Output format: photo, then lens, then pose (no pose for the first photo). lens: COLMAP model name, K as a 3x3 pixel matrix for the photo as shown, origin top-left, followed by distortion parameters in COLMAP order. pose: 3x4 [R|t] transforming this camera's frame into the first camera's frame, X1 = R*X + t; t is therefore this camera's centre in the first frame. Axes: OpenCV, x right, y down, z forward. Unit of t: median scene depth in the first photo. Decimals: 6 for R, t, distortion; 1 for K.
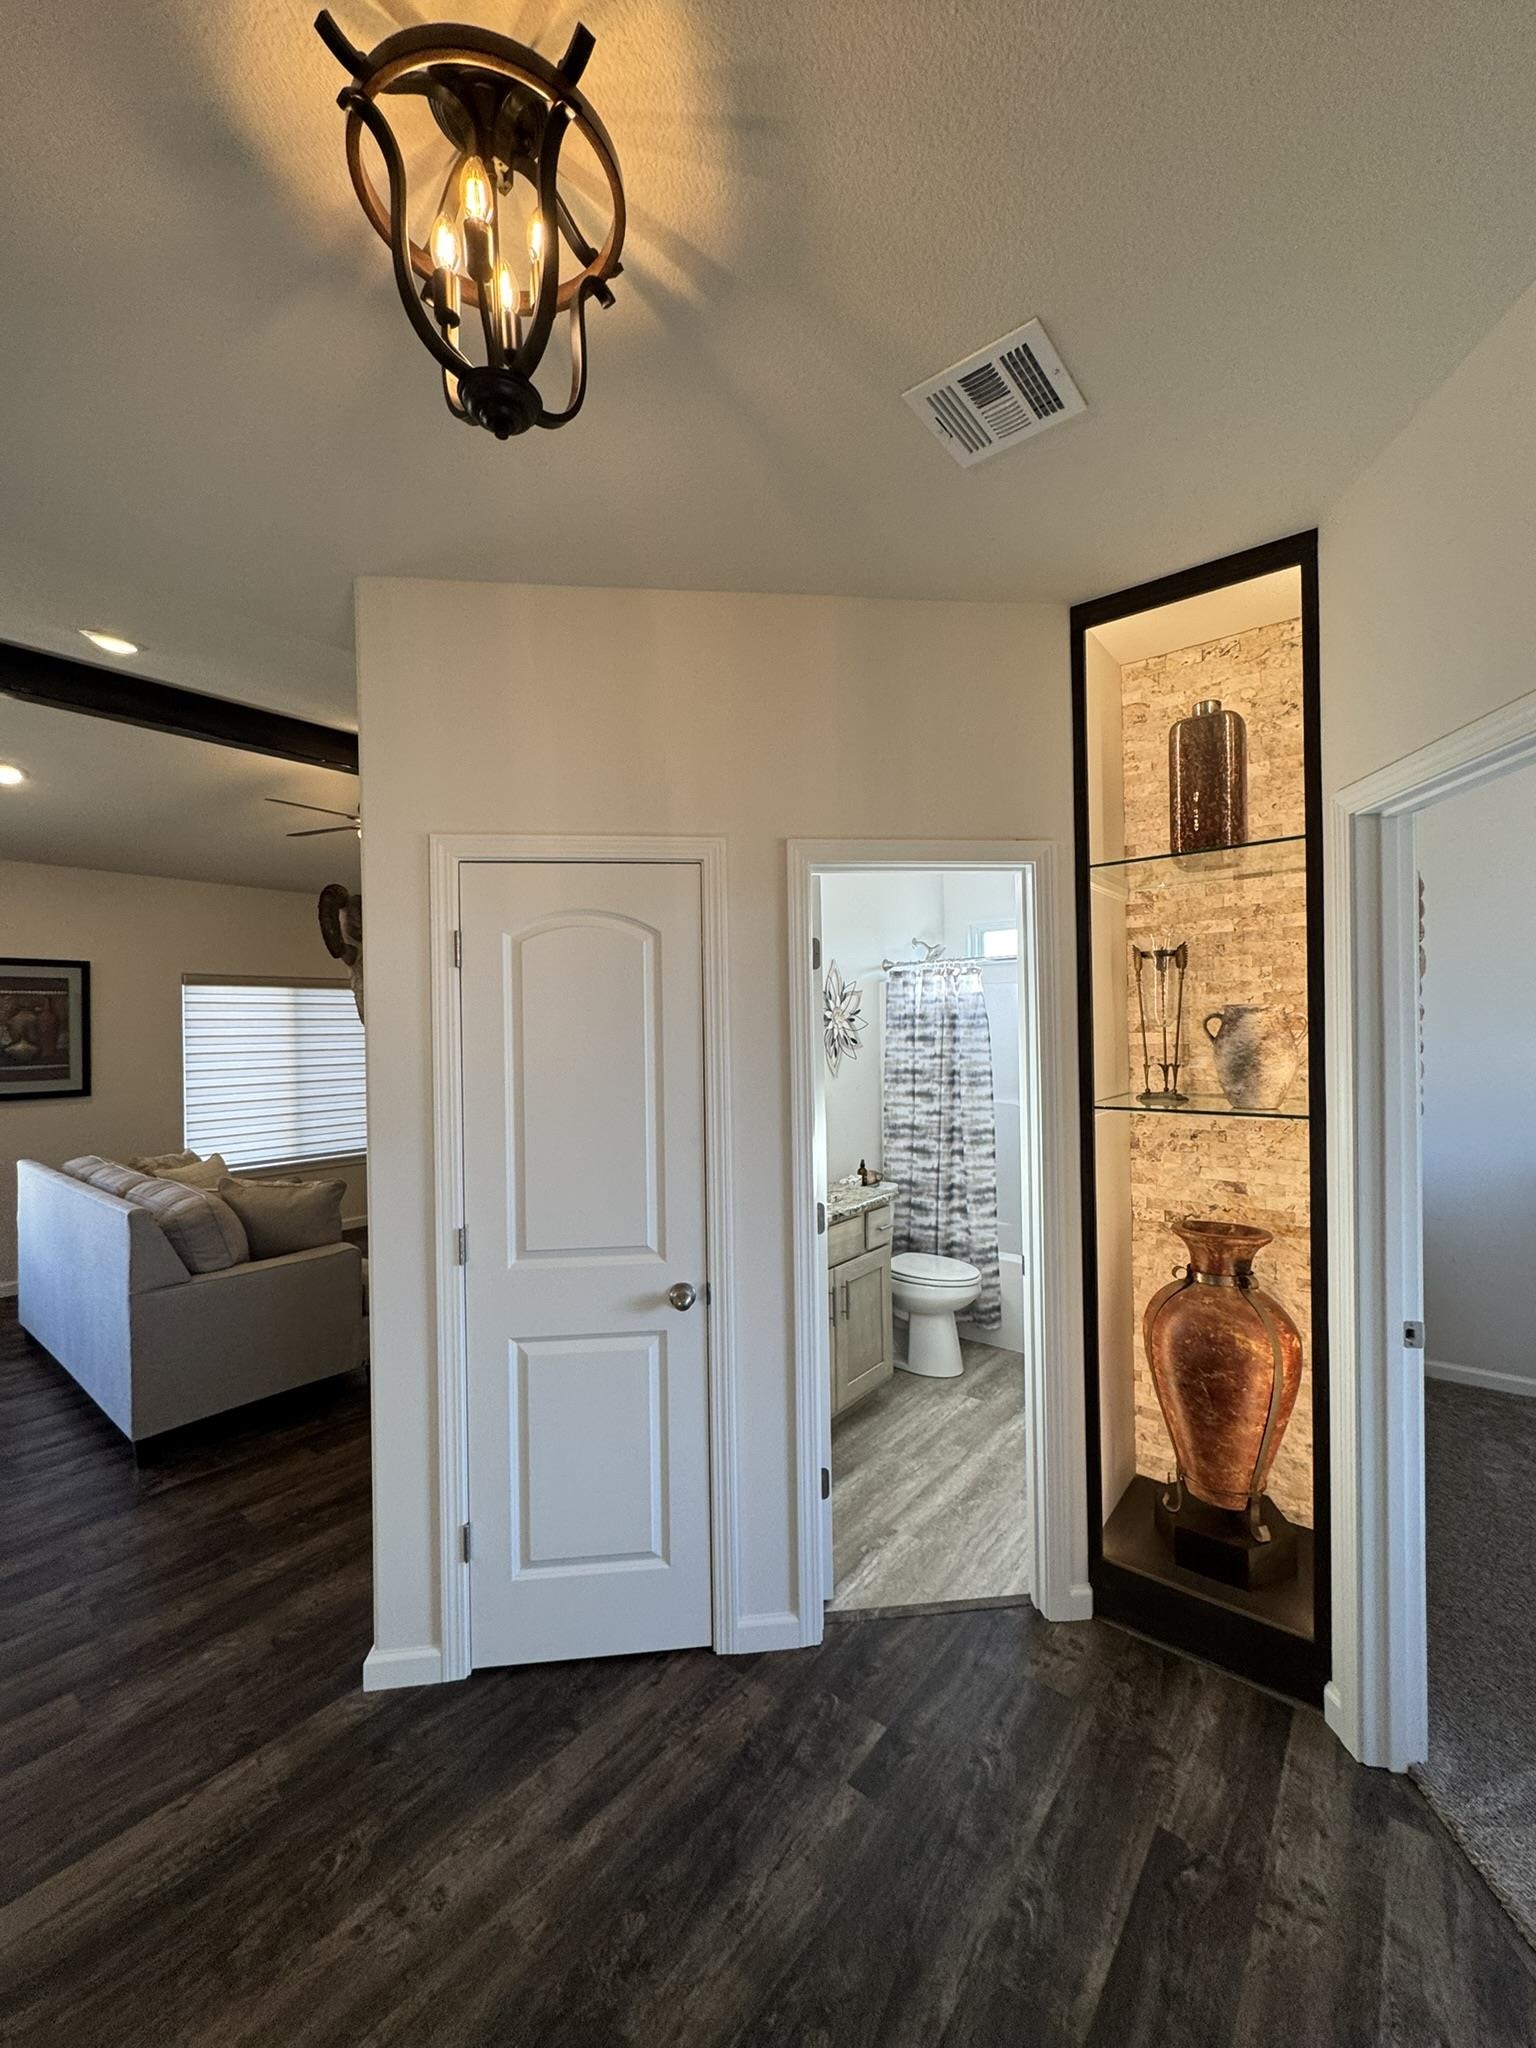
lens RADIAL K [[815.1, 0, 773.9], [0, 815.1, 1026.3], [0, 0, 1]] dist [-0.001685, 0.000476]
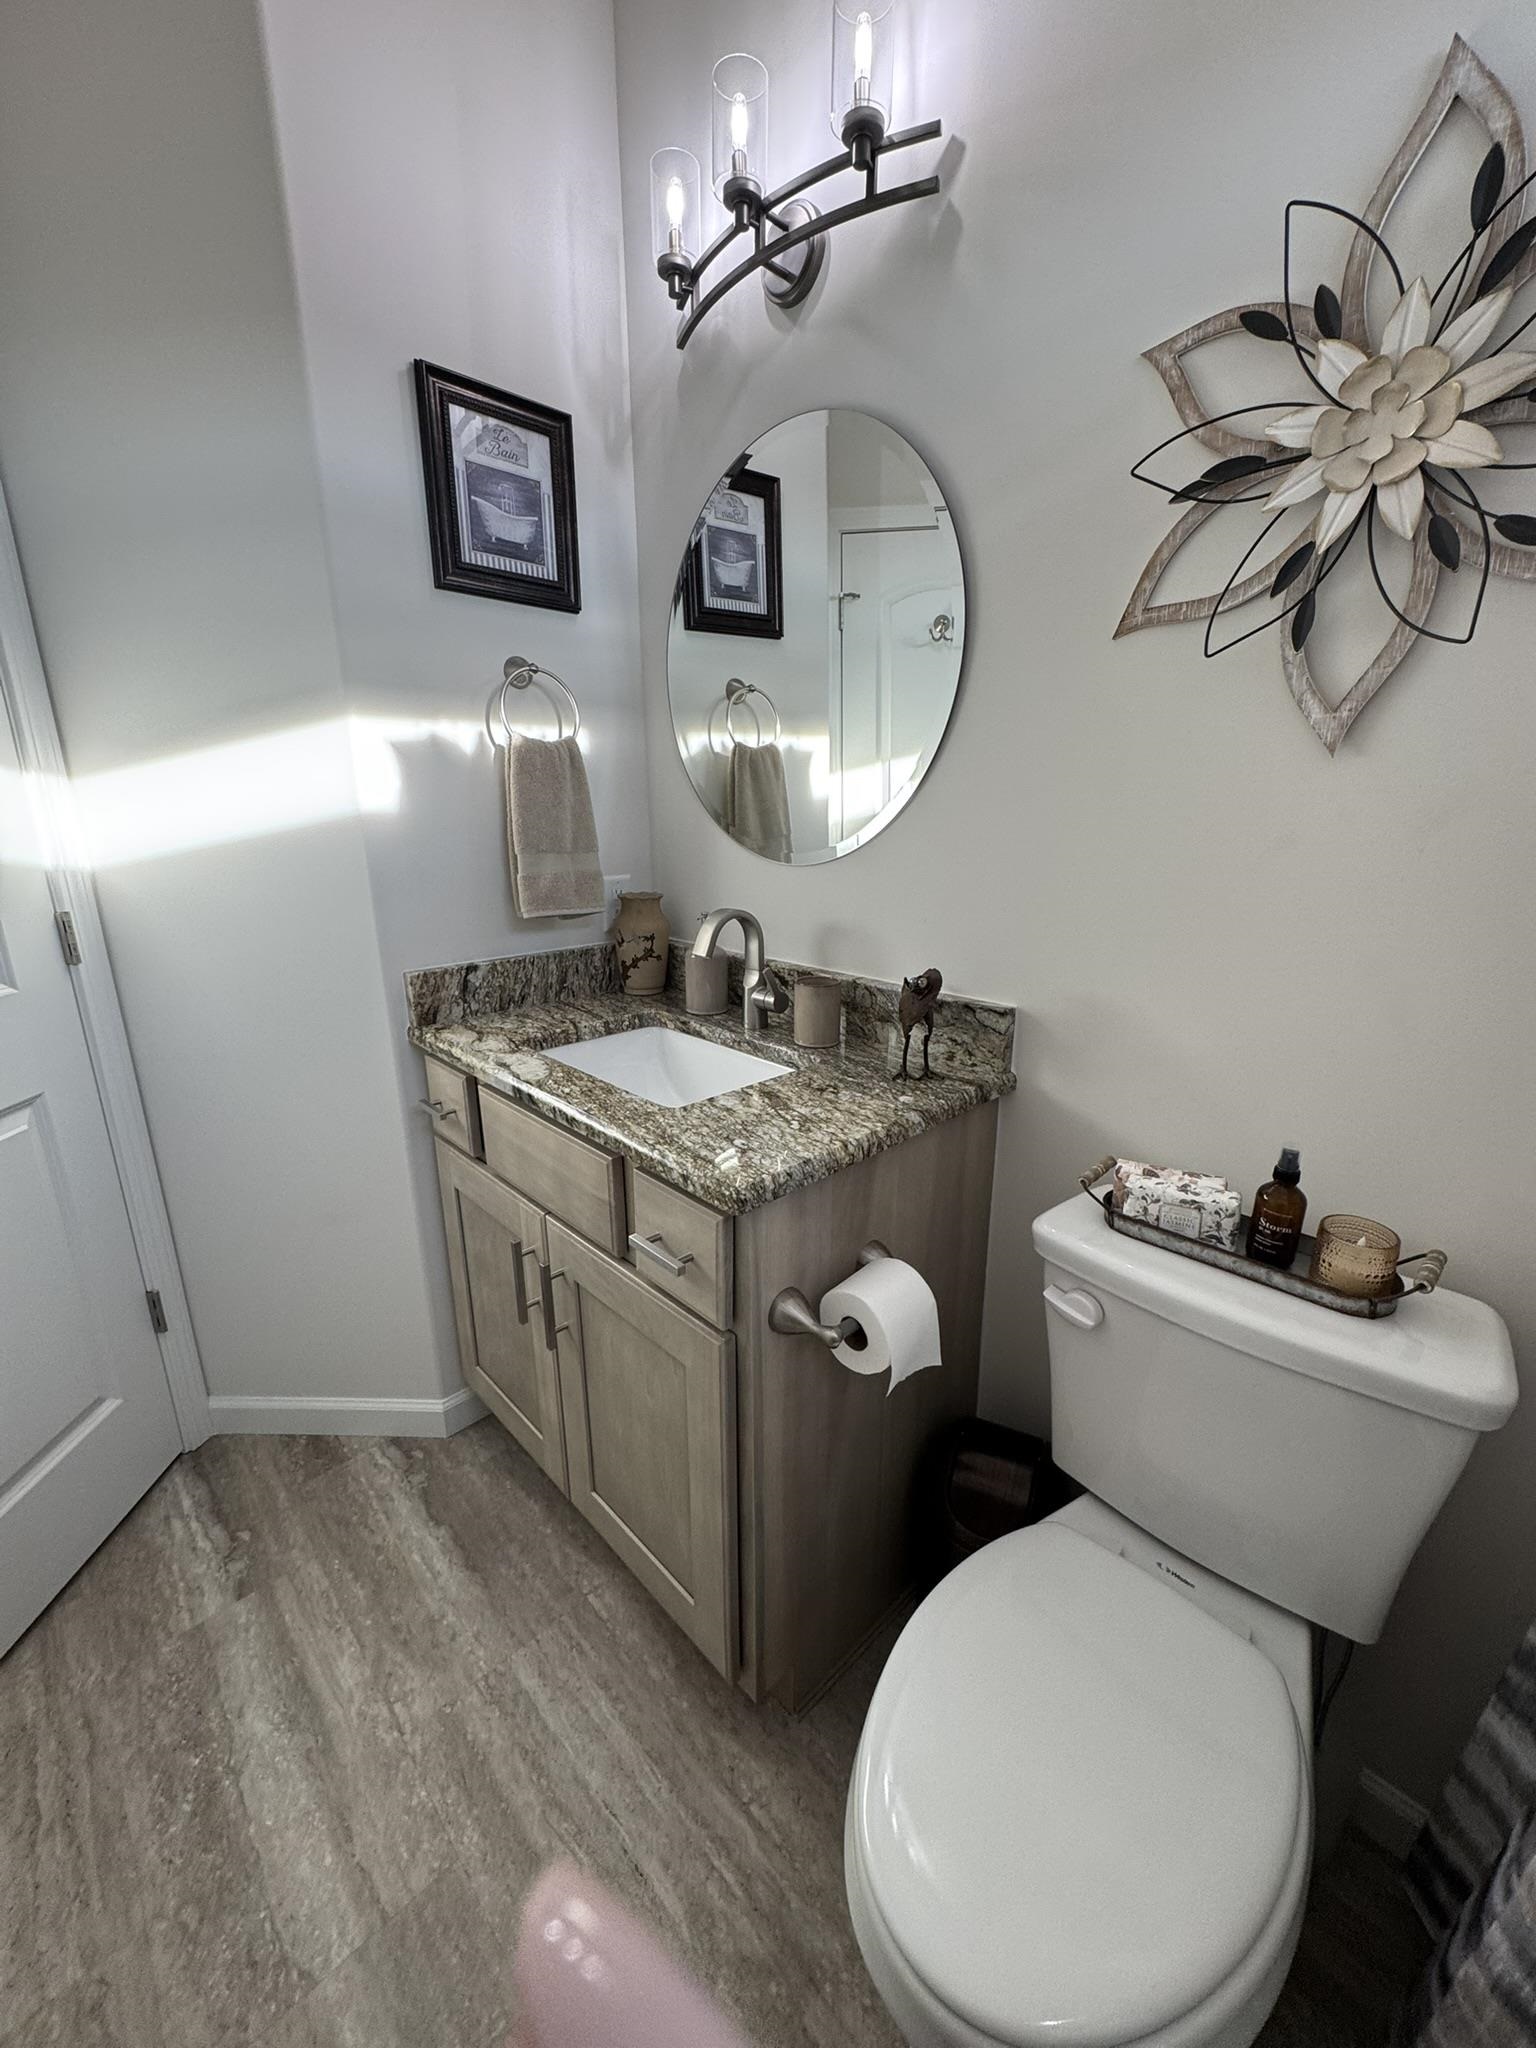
lens RADIAL K [[815.1, 0, 763.7], [0, 815.1, 1019.6], [0, 0, 1]] dist [-0.001685, 0.000476]
pose [[-0.135420, 0.280195, -0.950343, 0.311416], [0.011489, 0.959558, 0.281275, 0.067019], [0.990722, 0.027172, -0.133162, 0.864484]]
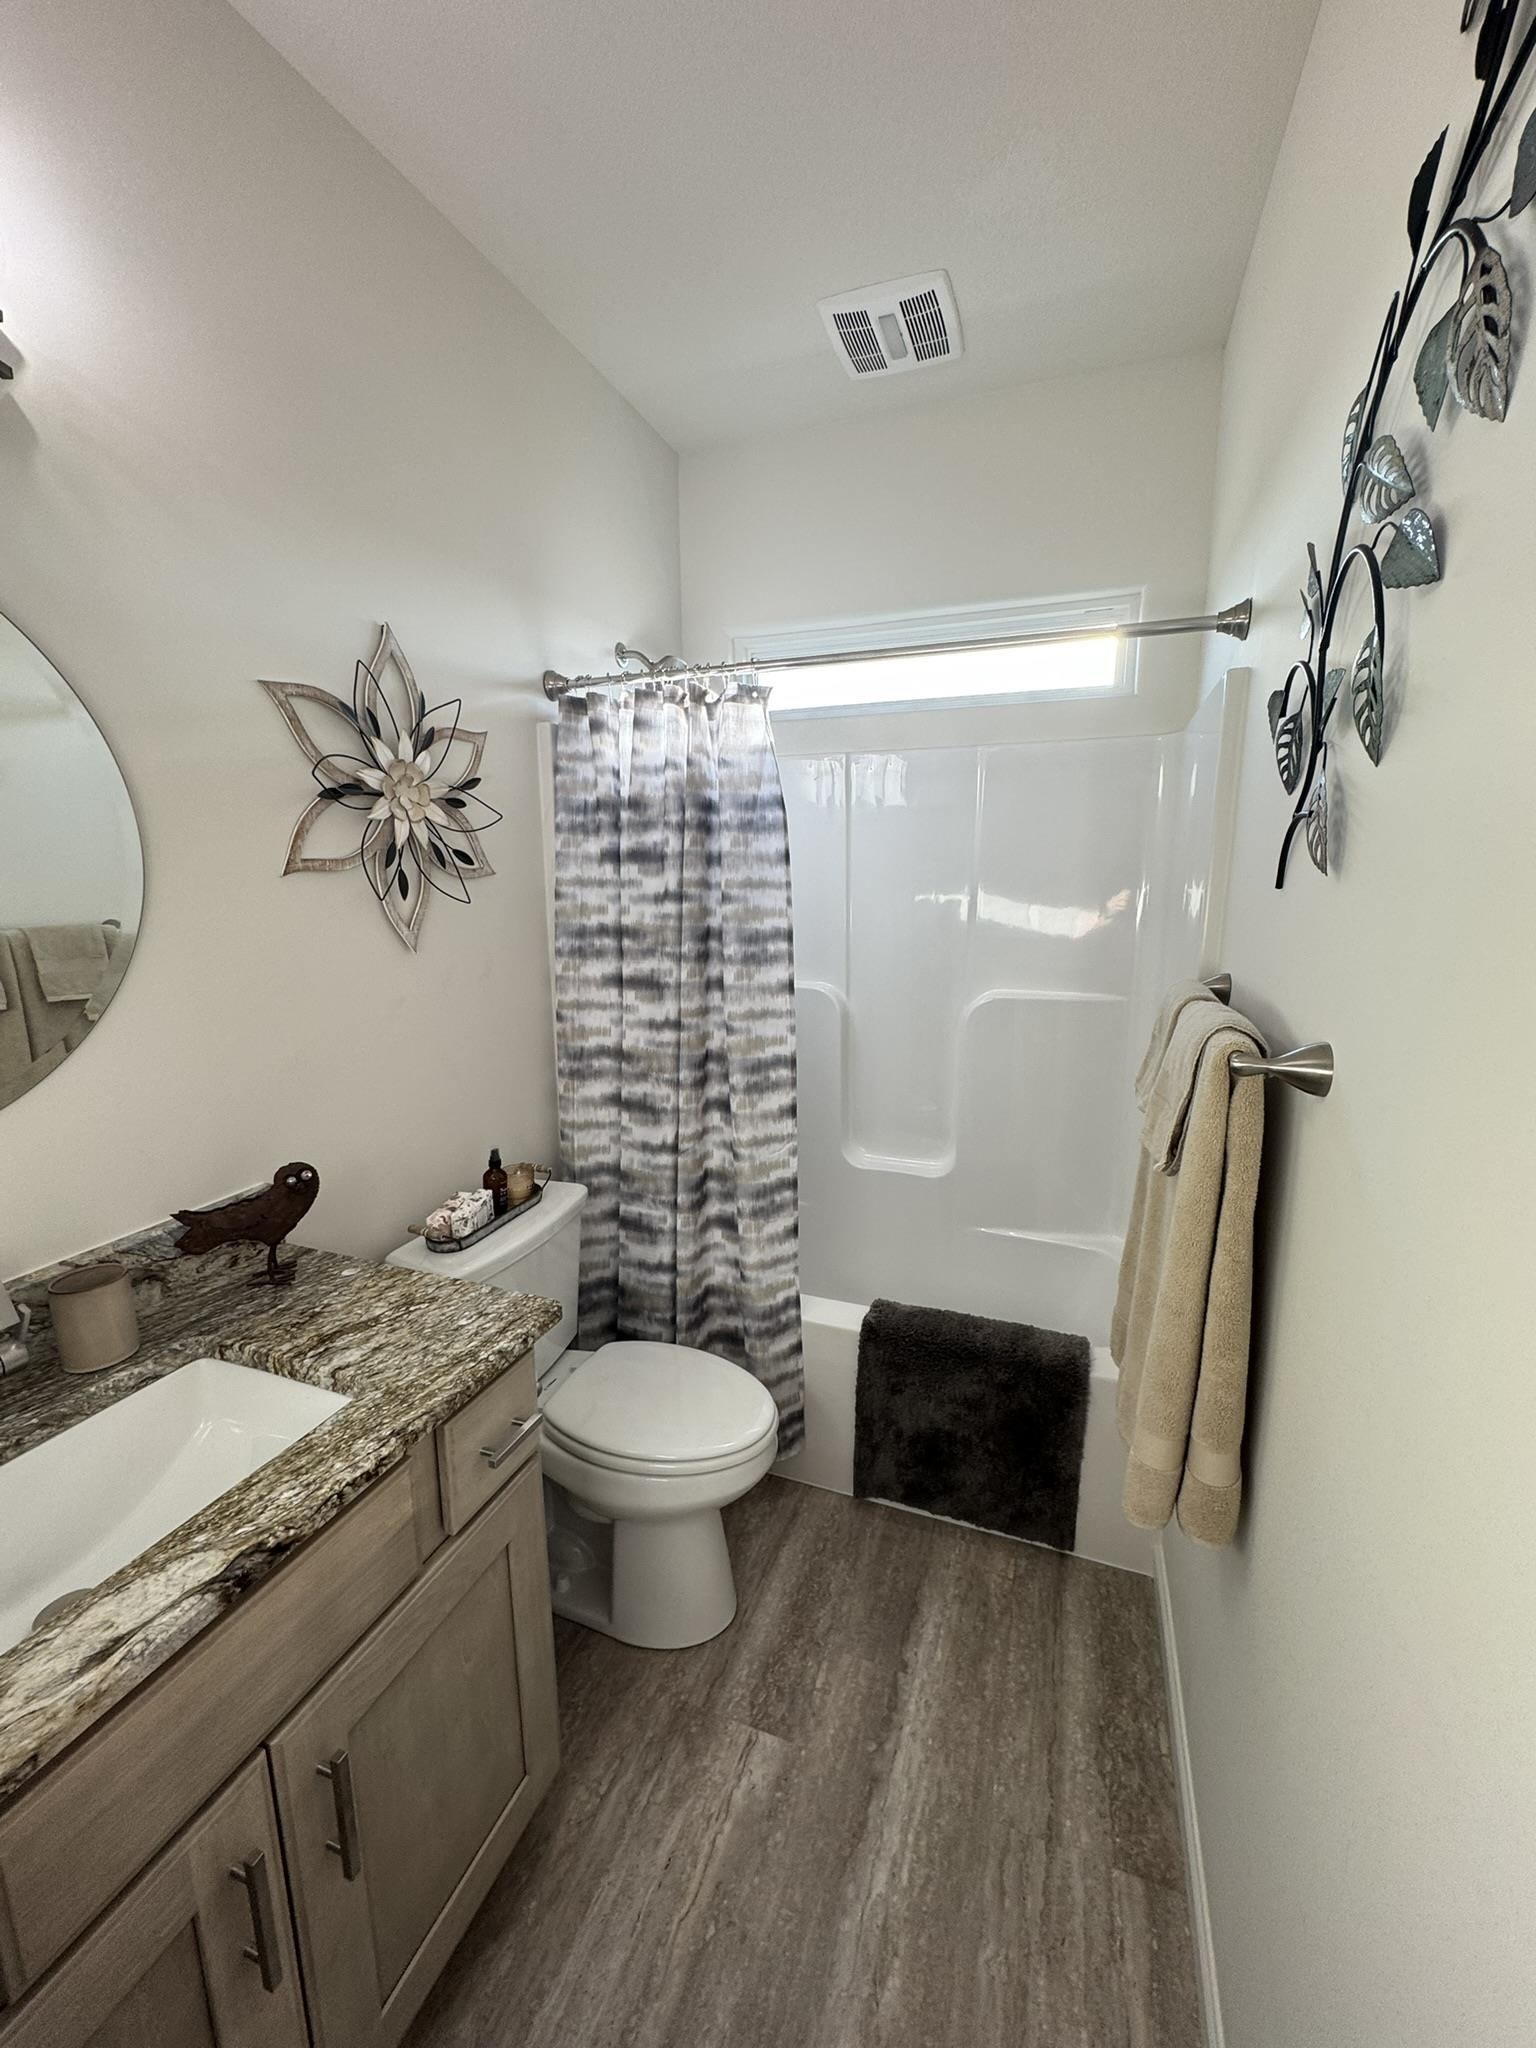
lens RADIAL K [[815.1, 0, 770.4], [0, 815.1, 1028.0], [0, 0, 1]] dist [-0.001685, 0.000476]
pose [[0.950588, -0.047890, 0.306739, 0.114459], [-0.010435, 0.982544, 0.185739, 0.024297], [-0.310279, -0.179762, 0.933495, 0.566353]]
